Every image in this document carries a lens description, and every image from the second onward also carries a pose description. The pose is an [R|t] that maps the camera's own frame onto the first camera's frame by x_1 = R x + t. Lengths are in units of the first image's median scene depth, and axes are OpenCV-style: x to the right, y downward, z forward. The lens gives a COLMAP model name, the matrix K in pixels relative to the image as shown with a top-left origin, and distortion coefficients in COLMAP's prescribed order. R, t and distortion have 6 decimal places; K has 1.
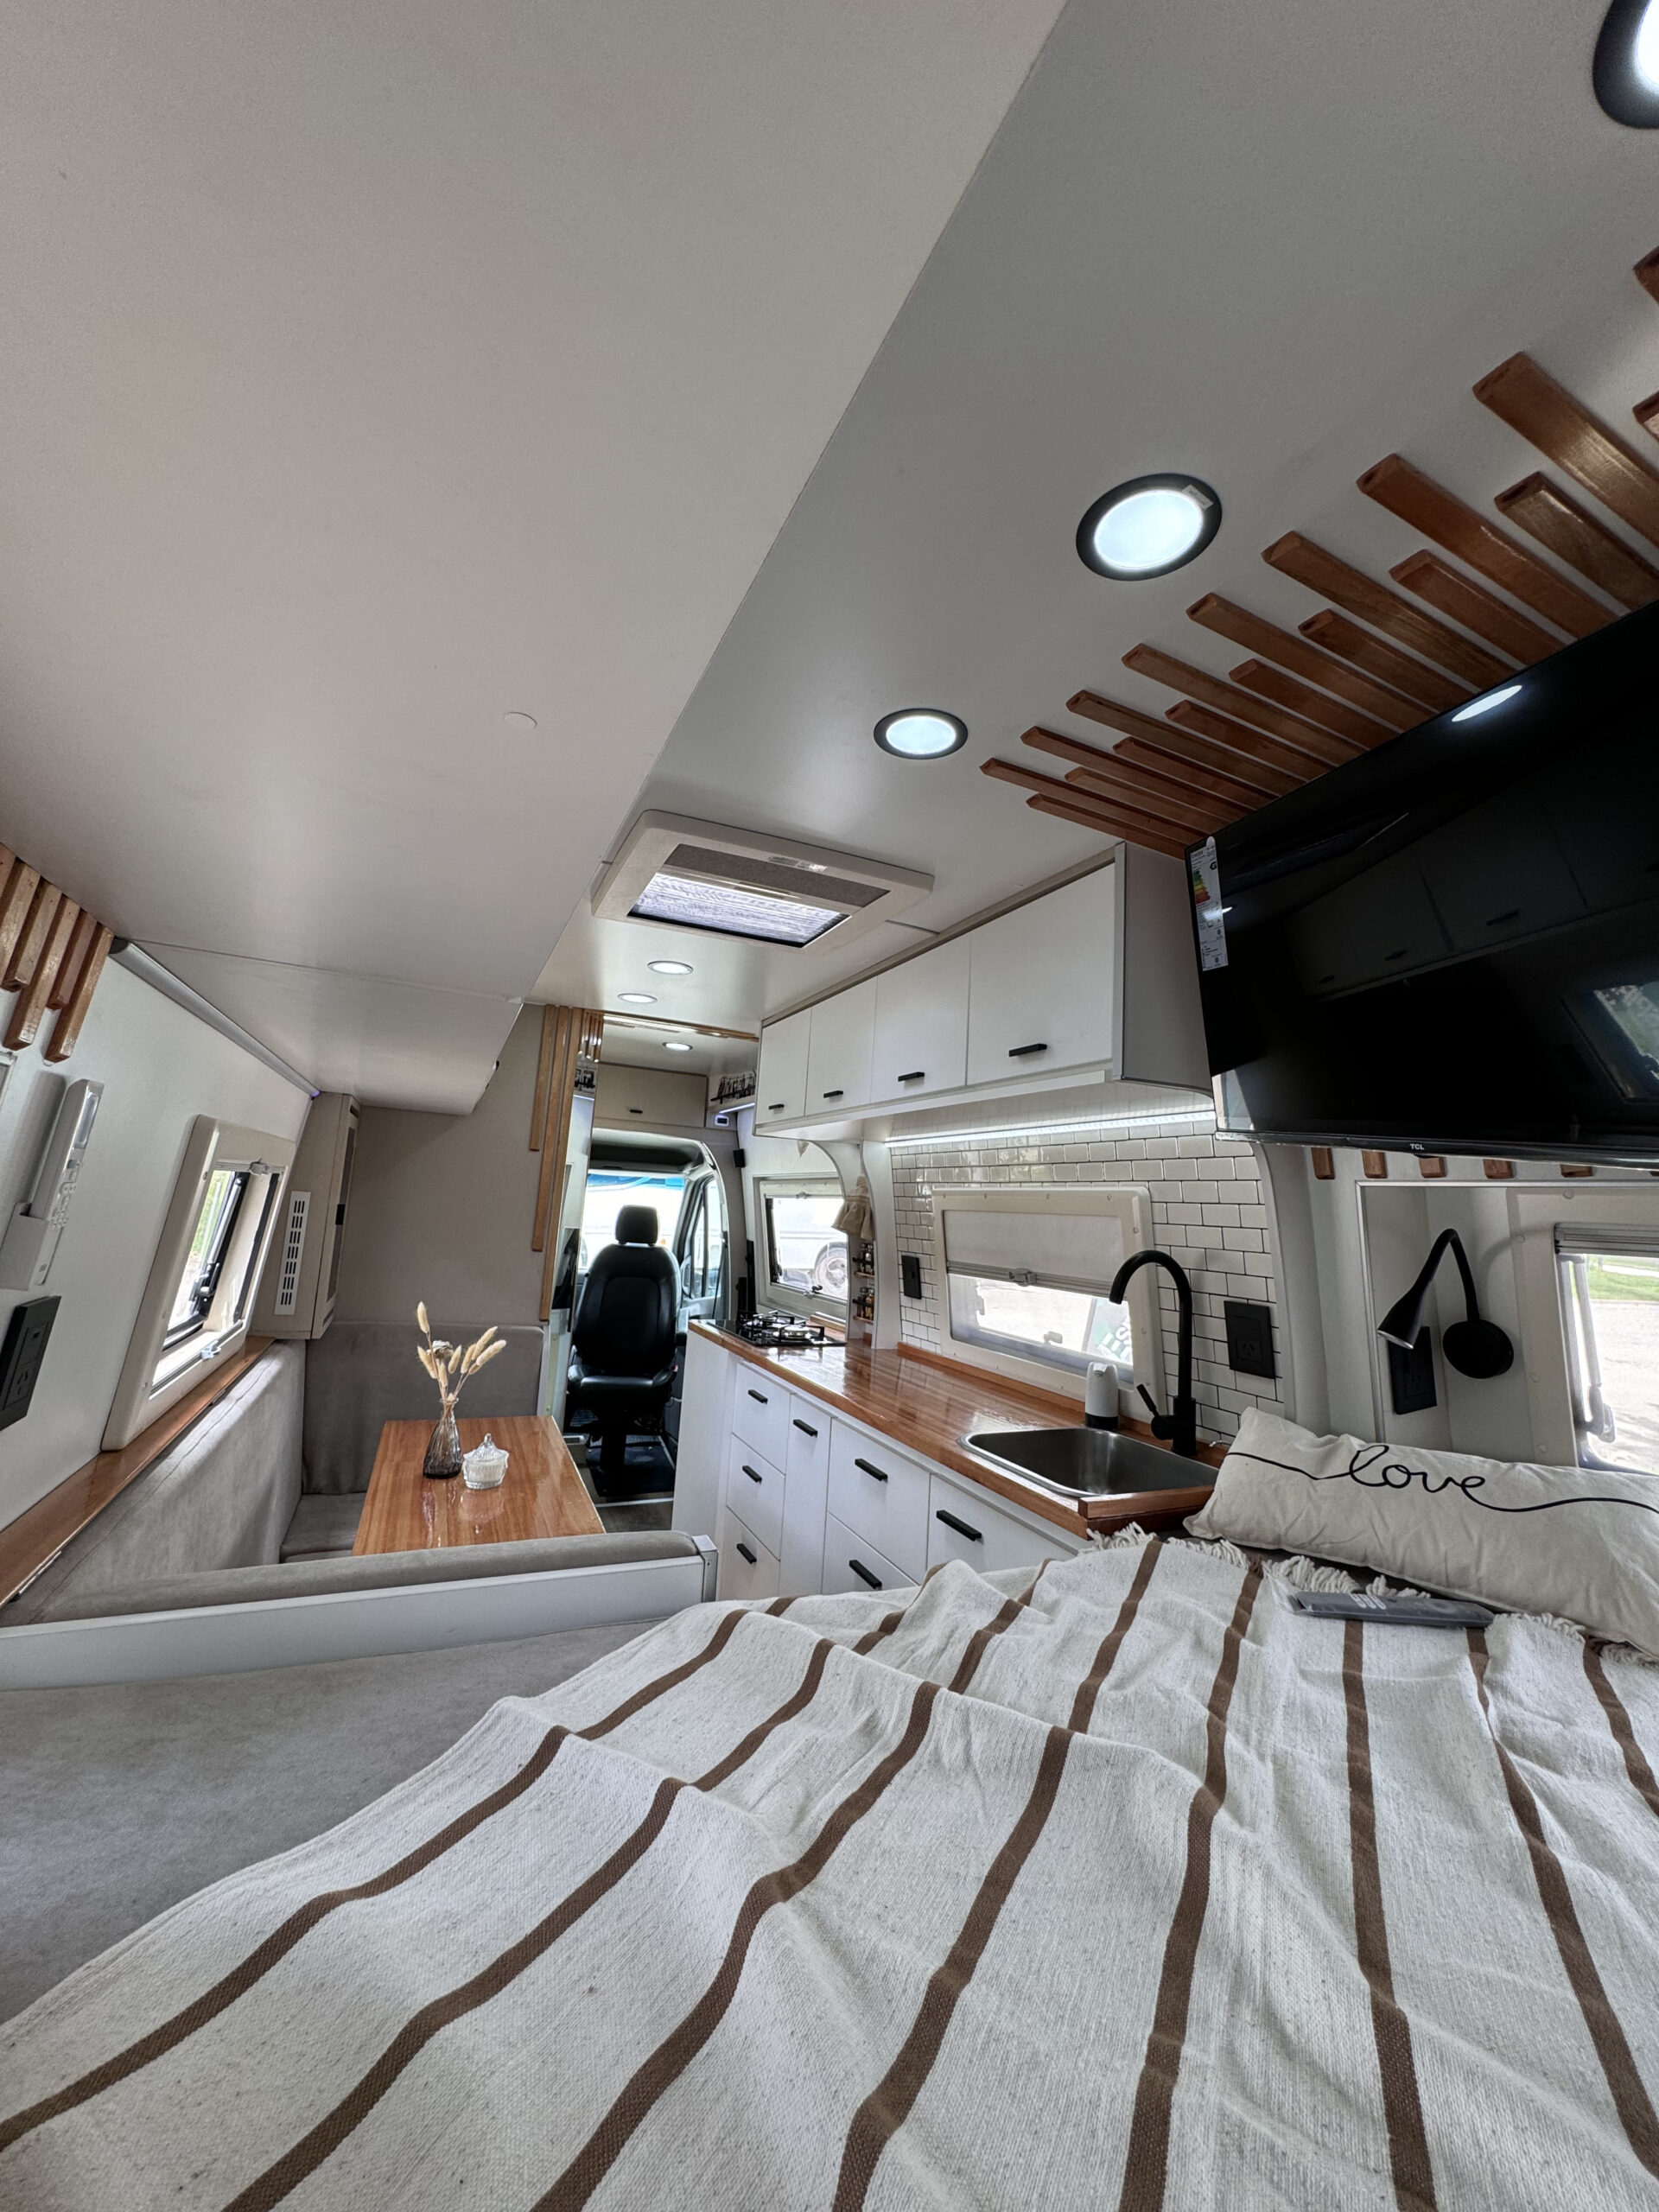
lens RADIAL K [[873.2, 0, 823.9], [0, 873.2, 1109.1], [0, 0, 1]] dist [-0.001759, -0.000071]
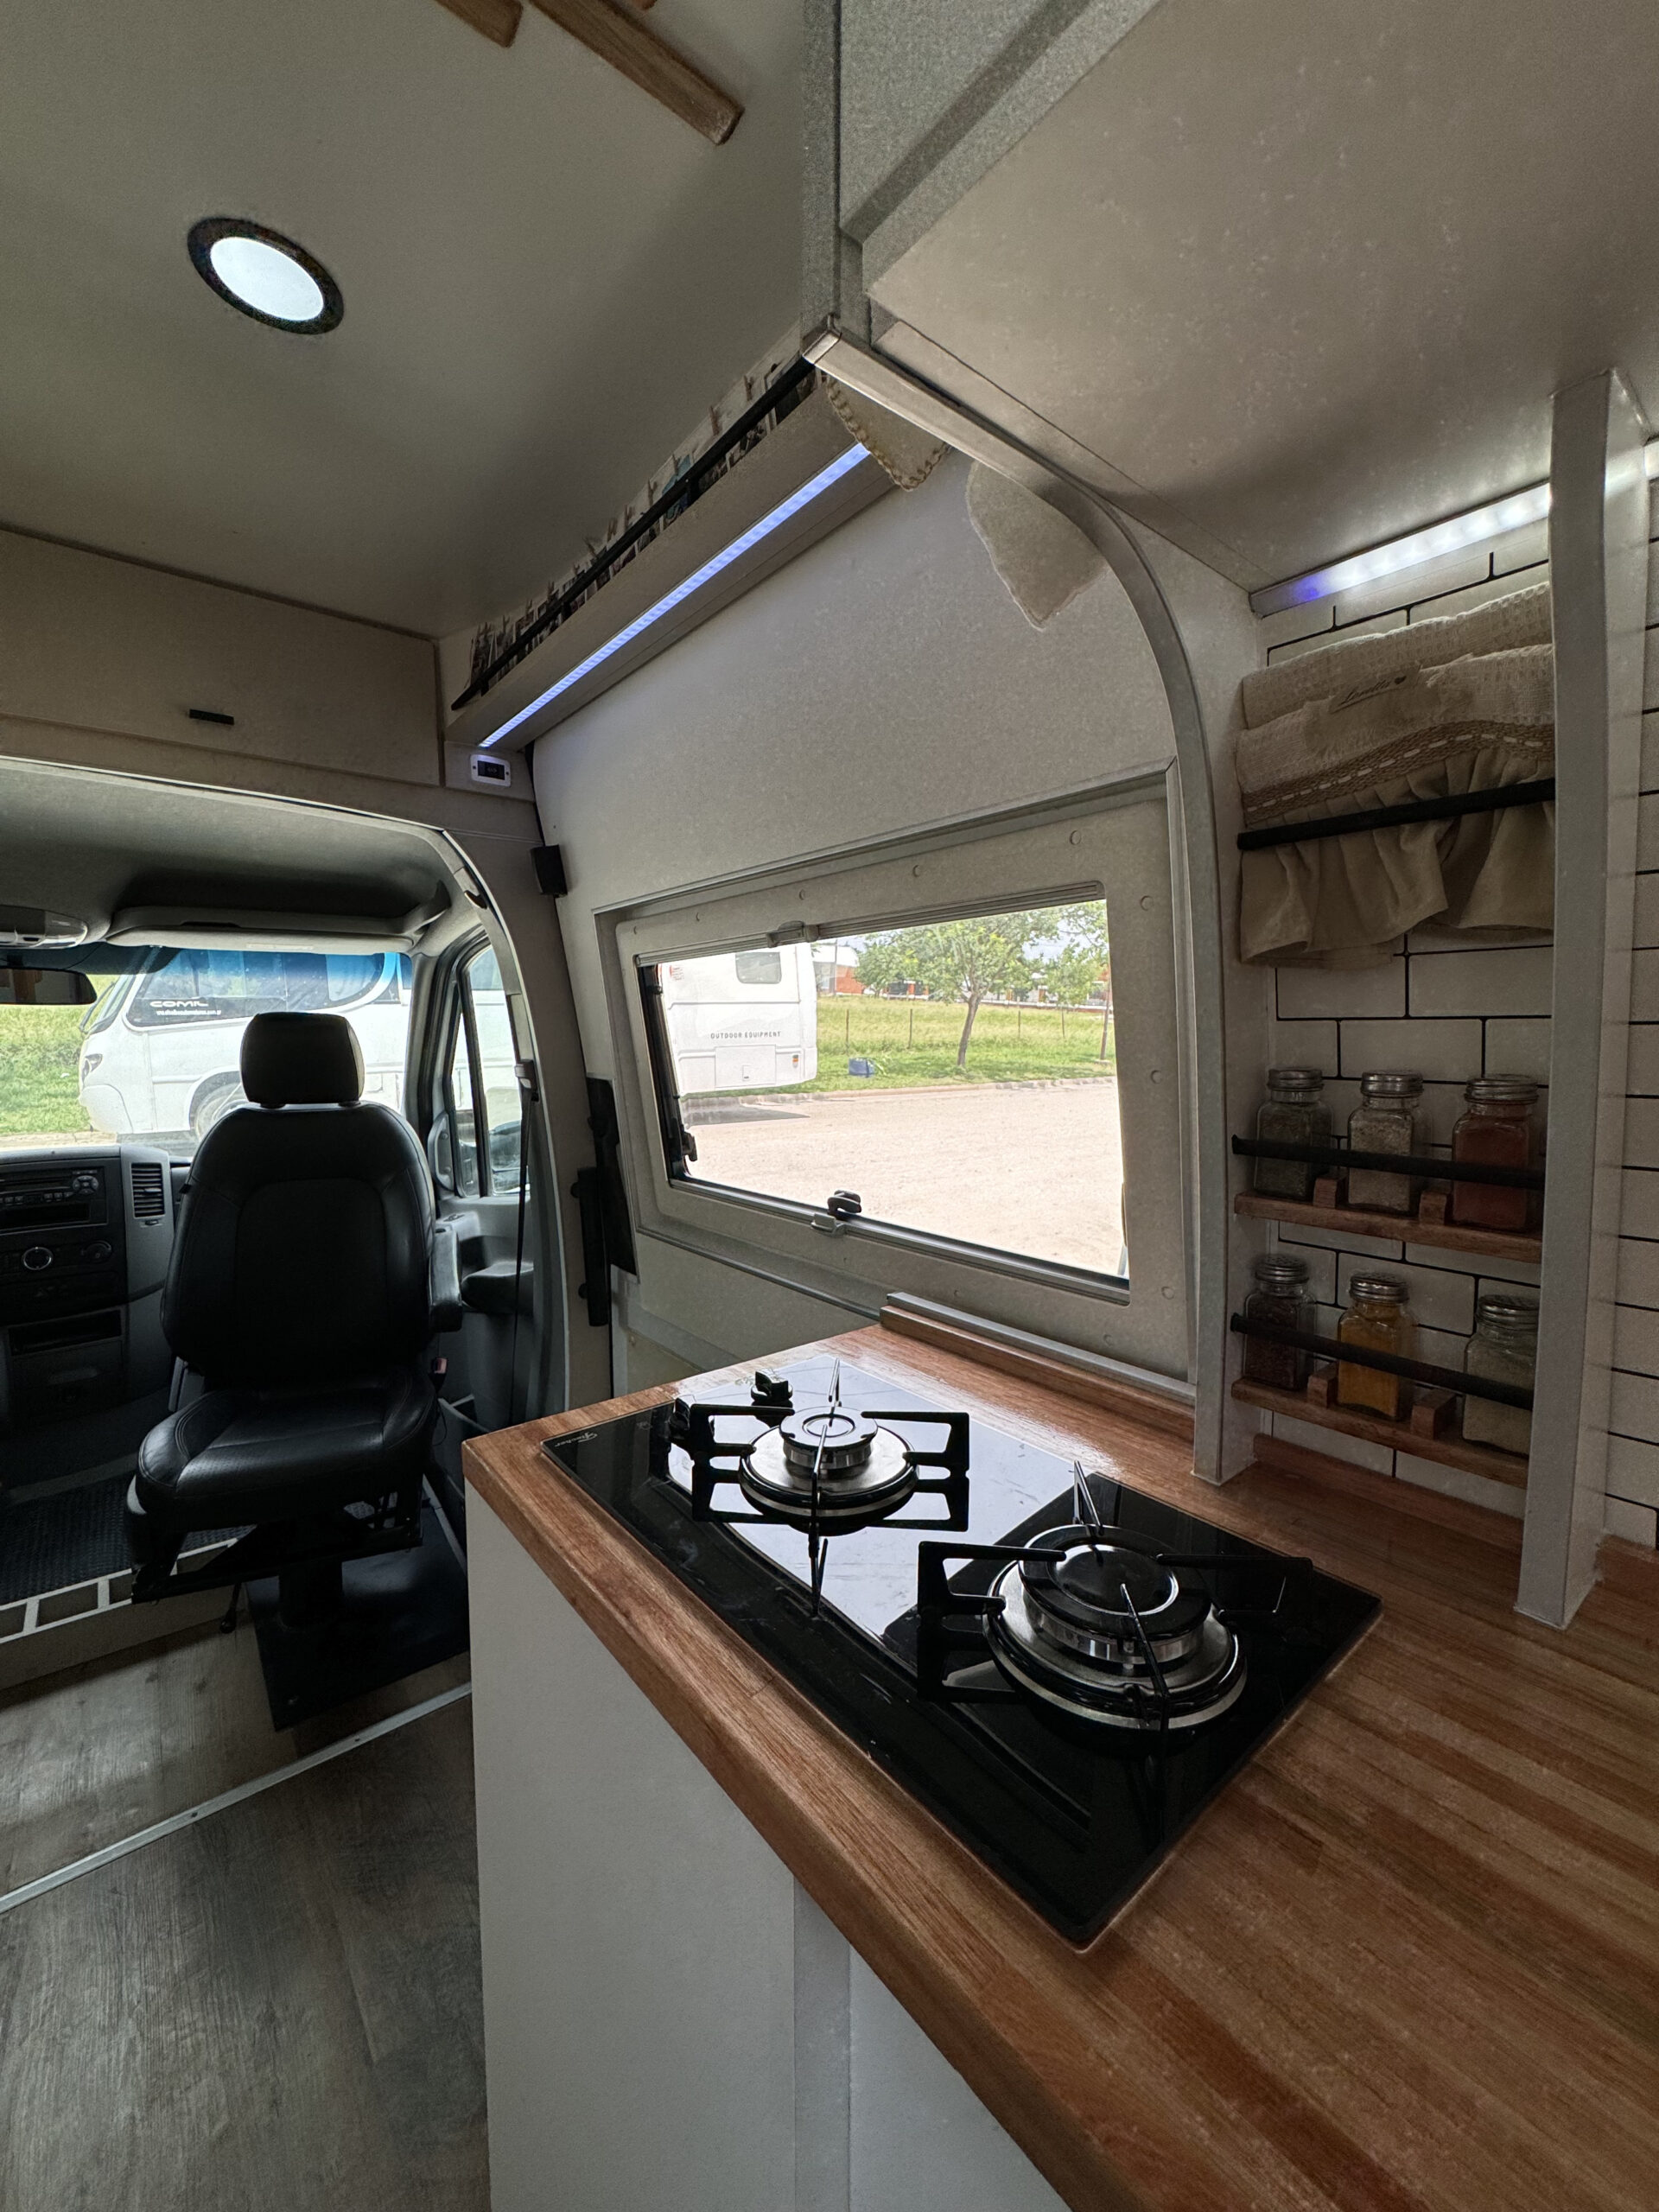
lens RADIAL K [[873.2, 0, 823.9], [0, 873.2, 1109.1], [0, 0, 1]] dist [-0.001759, -0.000071]
pose [[0.964686, -0.086455, 0.248809, -0.160623], [0.032563, 0.976497, 0.213055, 0.152798], [-0.261381, -0.197429, 0.944829, 1.100596]]
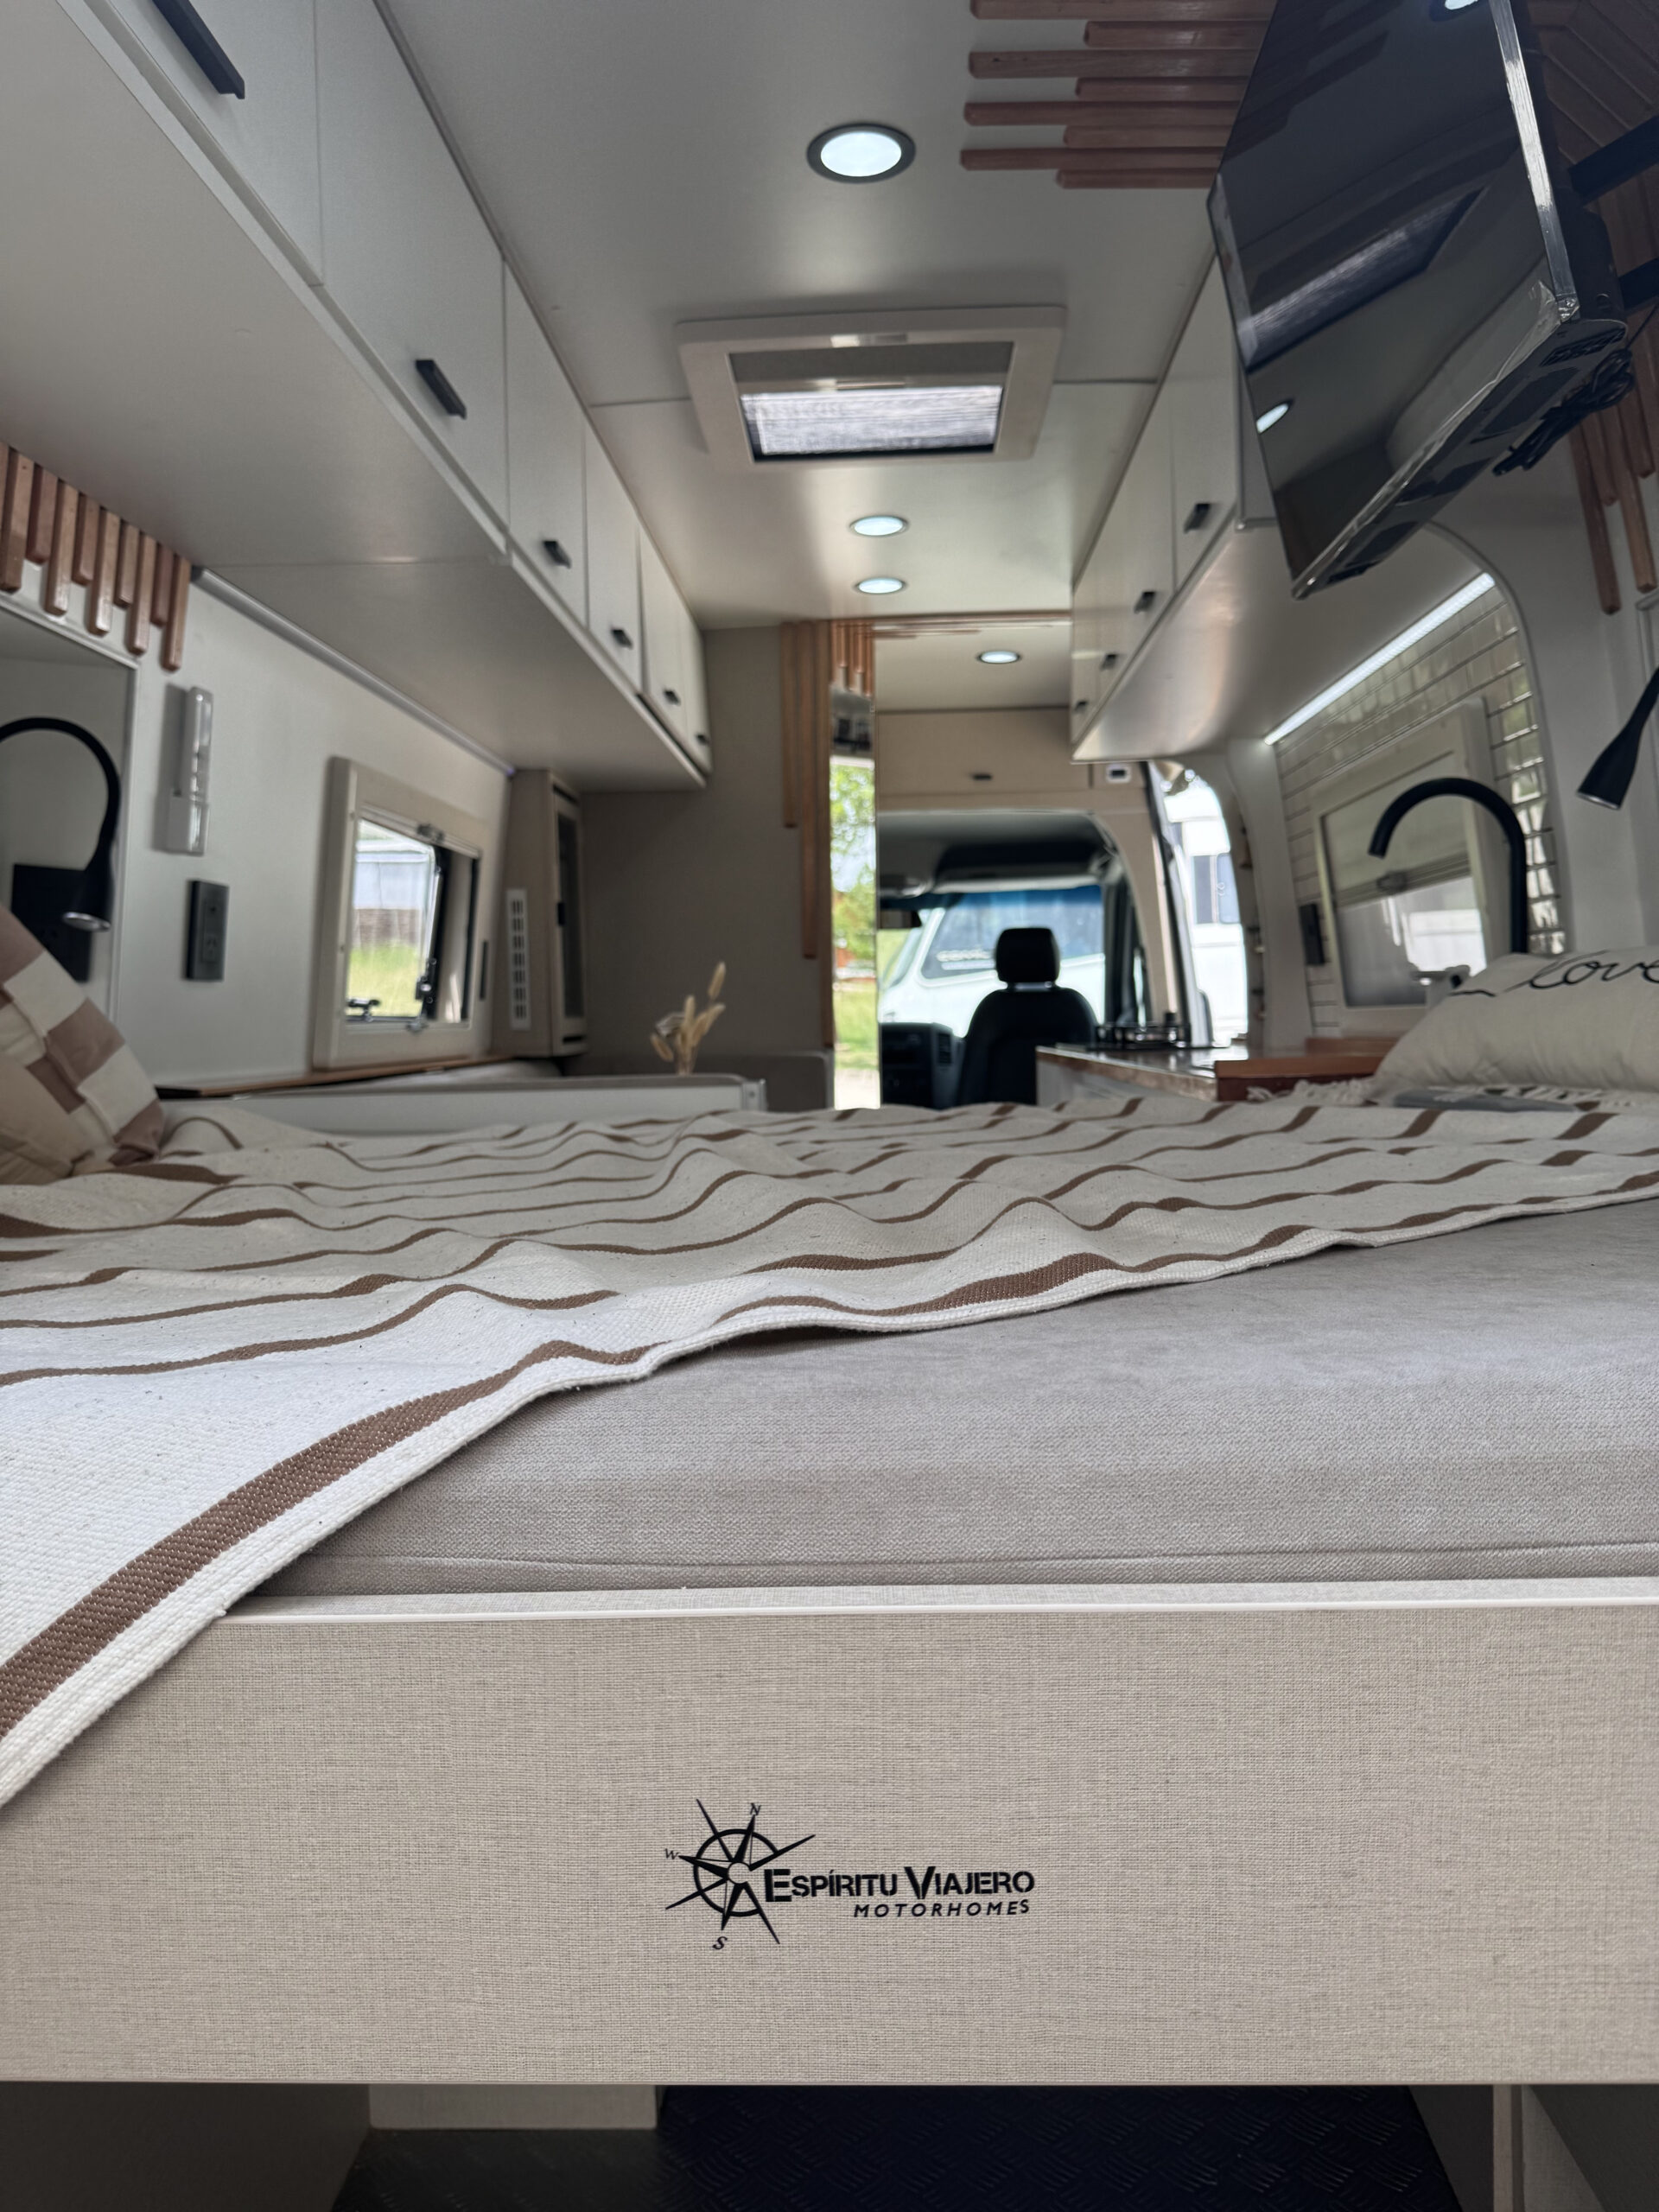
lens RADIAL K [[1553.5, 0, 838.7], [0, 1553.5, 1091.1], [0, 0, 1]] dist [0.002625, -0.008345]
pose [[0.894490, -0.061336, -0.442861, 0.362393], [0.127772, 0.984303, 0.121748, 0.148196], [0.428441, -0.165488, 0.888286, -0.266789]]
